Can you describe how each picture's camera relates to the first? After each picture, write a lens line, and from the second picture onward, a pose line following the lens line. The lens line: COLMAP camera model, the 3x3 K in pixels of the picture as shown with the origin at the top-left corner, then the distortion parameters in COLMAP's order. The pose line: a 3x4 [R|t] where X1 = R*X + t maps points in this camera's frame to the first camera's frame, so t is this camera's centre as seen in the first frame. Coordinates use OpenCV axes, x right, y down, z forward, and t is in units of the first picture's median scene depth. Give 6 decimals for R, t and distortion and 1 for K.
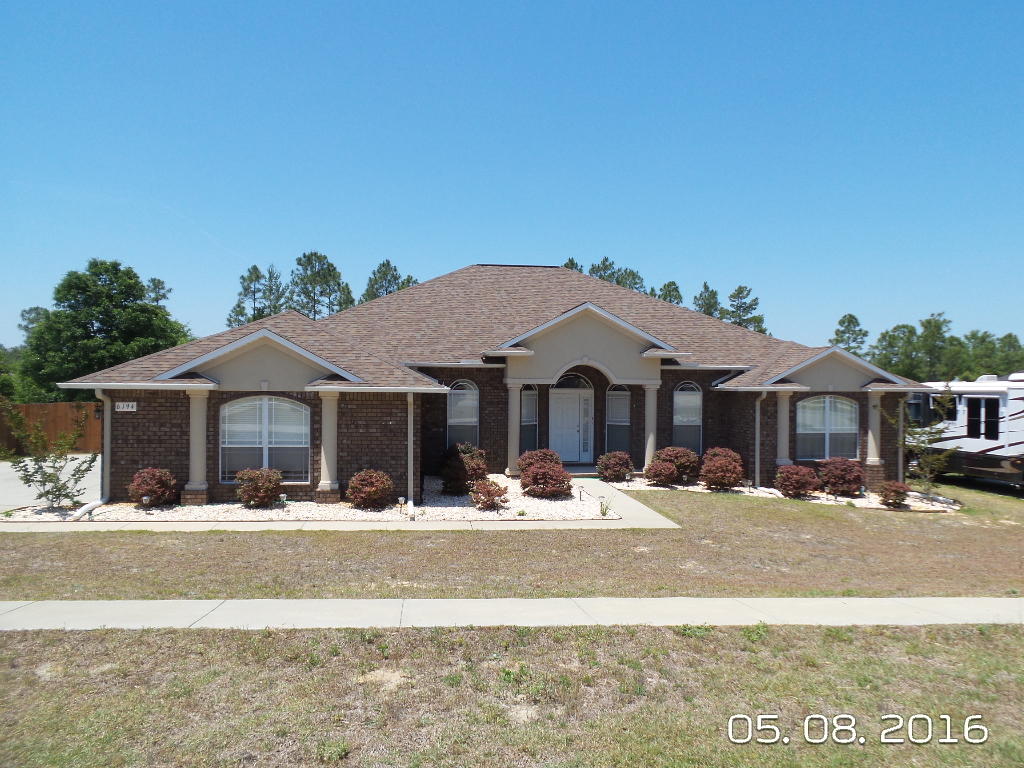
lens RADIAL K [[799.5, 0, 512.7], [0, 799.5, 361.5], [0, 0, 1]] dist [0.005418, 0.023190]
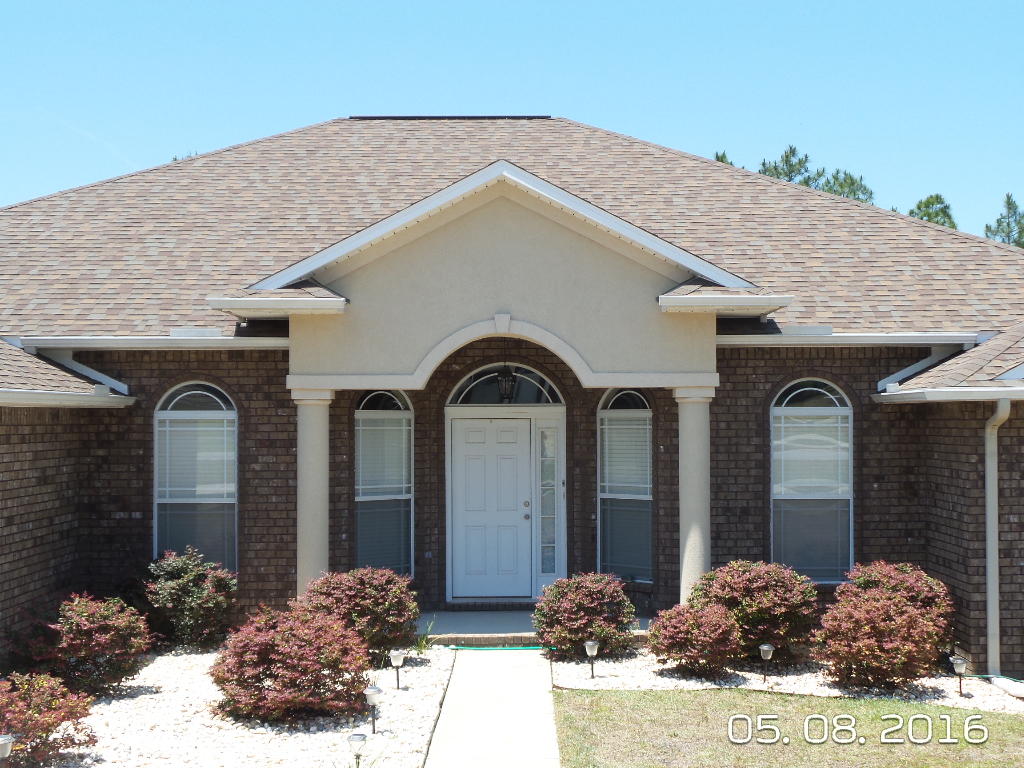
lens RADIAL K [[1480.0, 0, 527.4], [0, 1480.0, 382.1], [0, 0, 1]] dist [0.035647, 0.000000]
pose [[0.993498, -0.015588, -0.112775, 0.186767], [0.015338, 0.999878, -0.003083, 0.029419], [0.112809, 0.001333, 0.993616, 0.351433]]
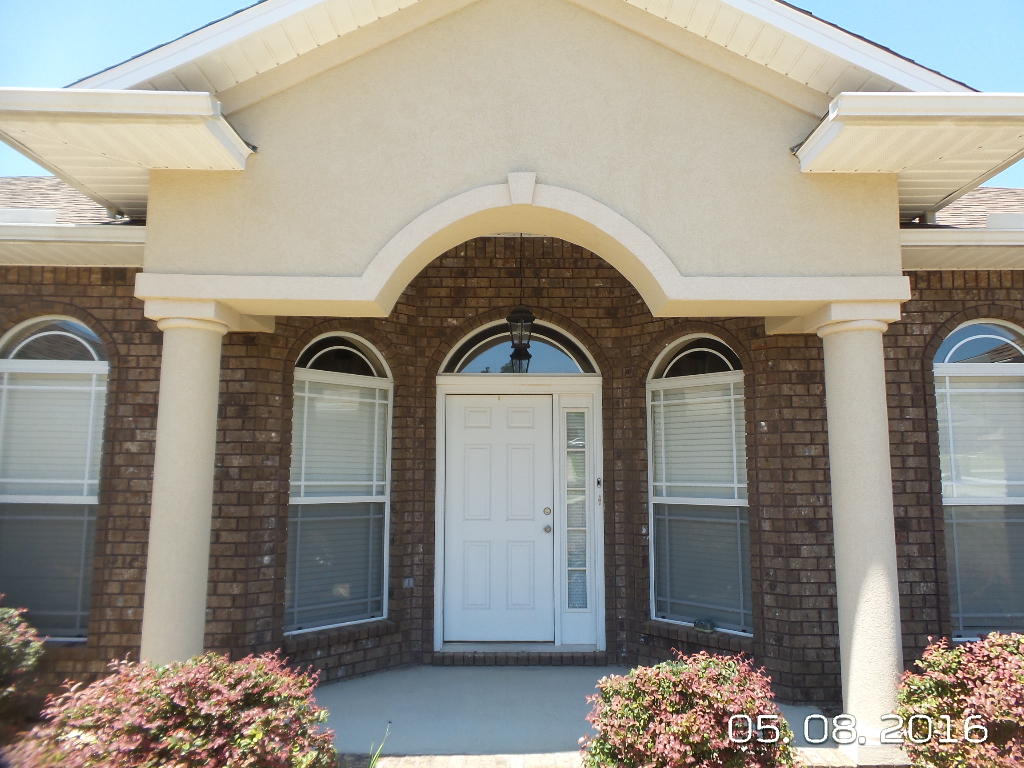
lens RADIAL K [[696.7, 0, 521.7], [0, 696.7, 377.8], [0, 0, 1]] dist [-0.015591, 0.010717]
pose [[0.994563, -0.017592, -0.102641, 0.113418], [0.005681, 0.993325, -0.115207, 0.072523], [0.103982, 0.113998, 0.988024, 0.873589]]
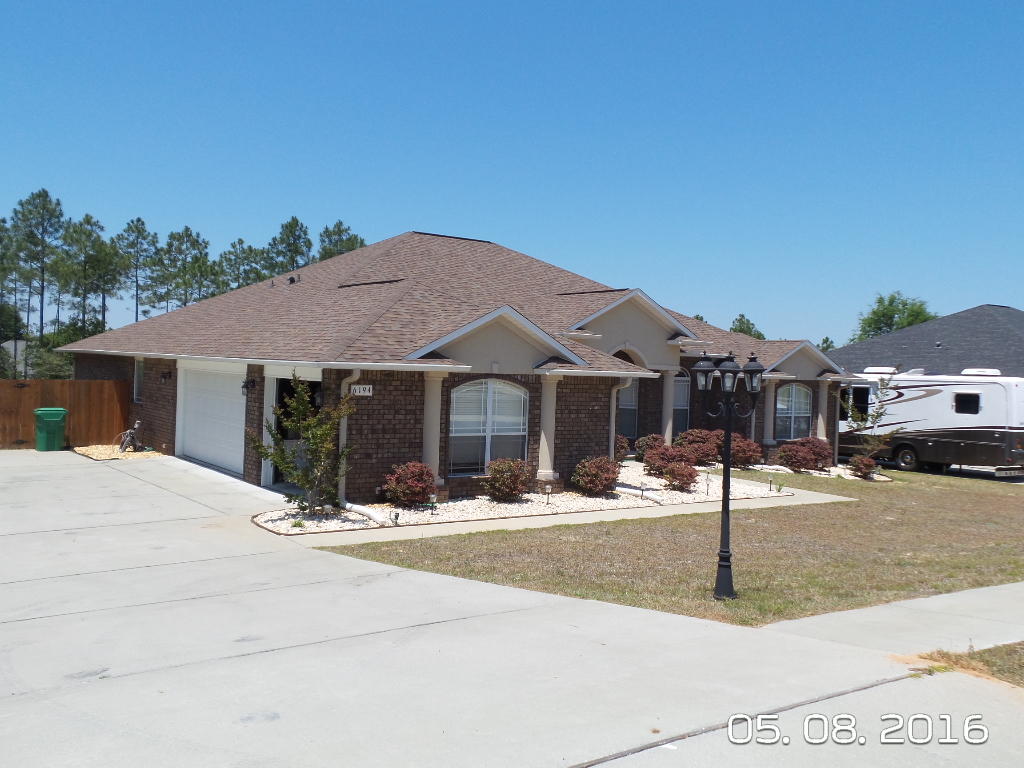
lens RADIAL K [[880.1, 0, 543.3], [0, 880.1, 324.0], [0, 0, 1]] dist [0.215105, 0.005952]
pose [[0.860359, 0.044847, 0.507711, -0.611195], [-0.037822, 0.998993, -0.024151, 0.001860], [-0.508283, 0.001576, 0.861189, 0.079598]]
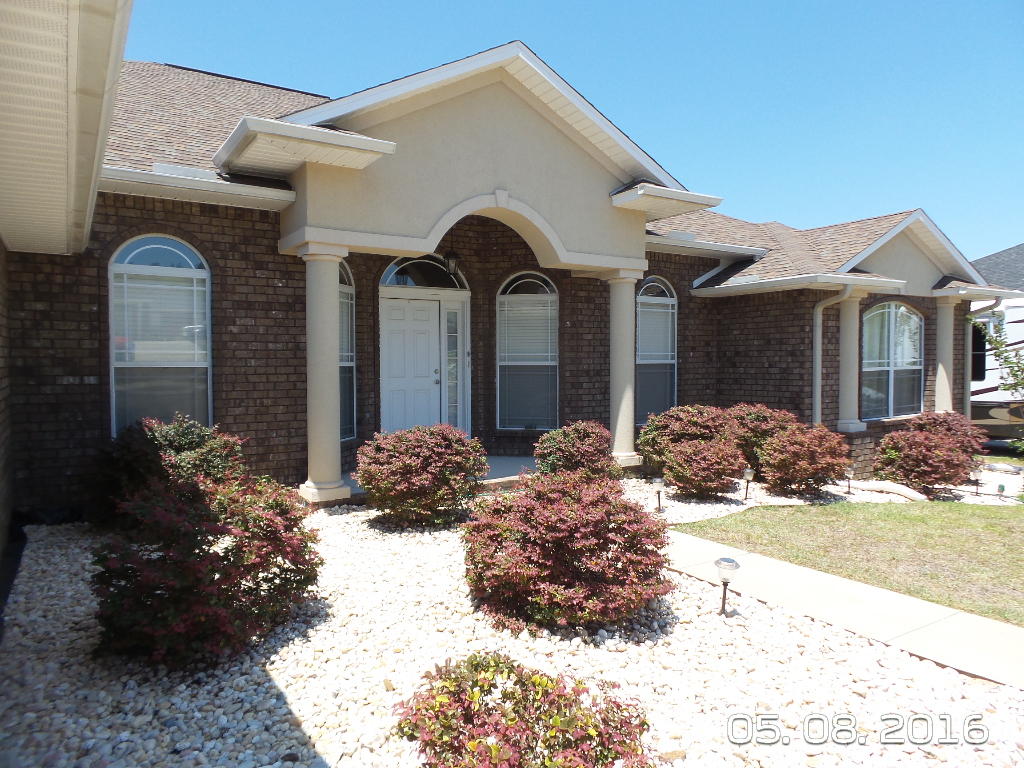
lens RADIAL K [[696.7, 0, 512.3], [0, 696.7, 374.3], [0, 0, 1]] dist [-0.015591, 0.010717]
pose [[0.901137, -0.018128, 0.433156, -0.060283], [-0.000159, 0.999111, 0.042146, 0.075890], [-0.433535, -0.038048, 0.900333, 0.718731]]
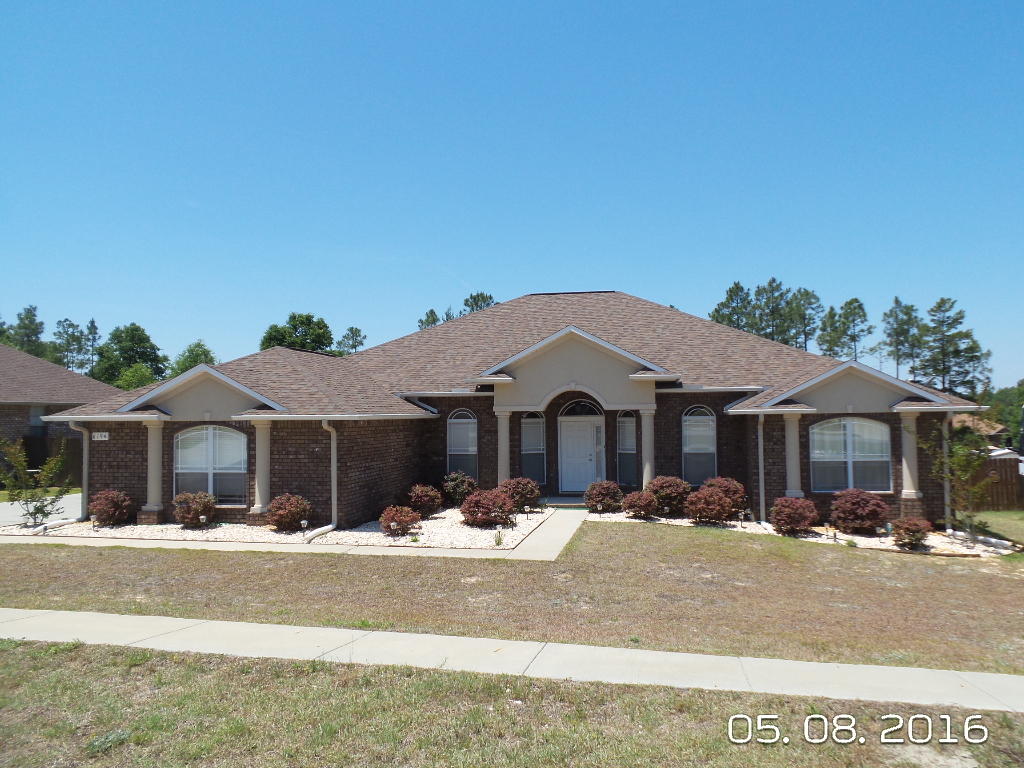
lens RADIAL K [[799.5, 0, 507.0], [0, 799.5, 376.3], [0, 0, 1]] dist [0.005418, 0.023190]
pose [[0.949323, -0.035259, -0.312318, 0.333329], [0.026818, 0.999151, -0.031284, 0.016486], [0.313156, 0.021323, 0.949462, 0.068199]]
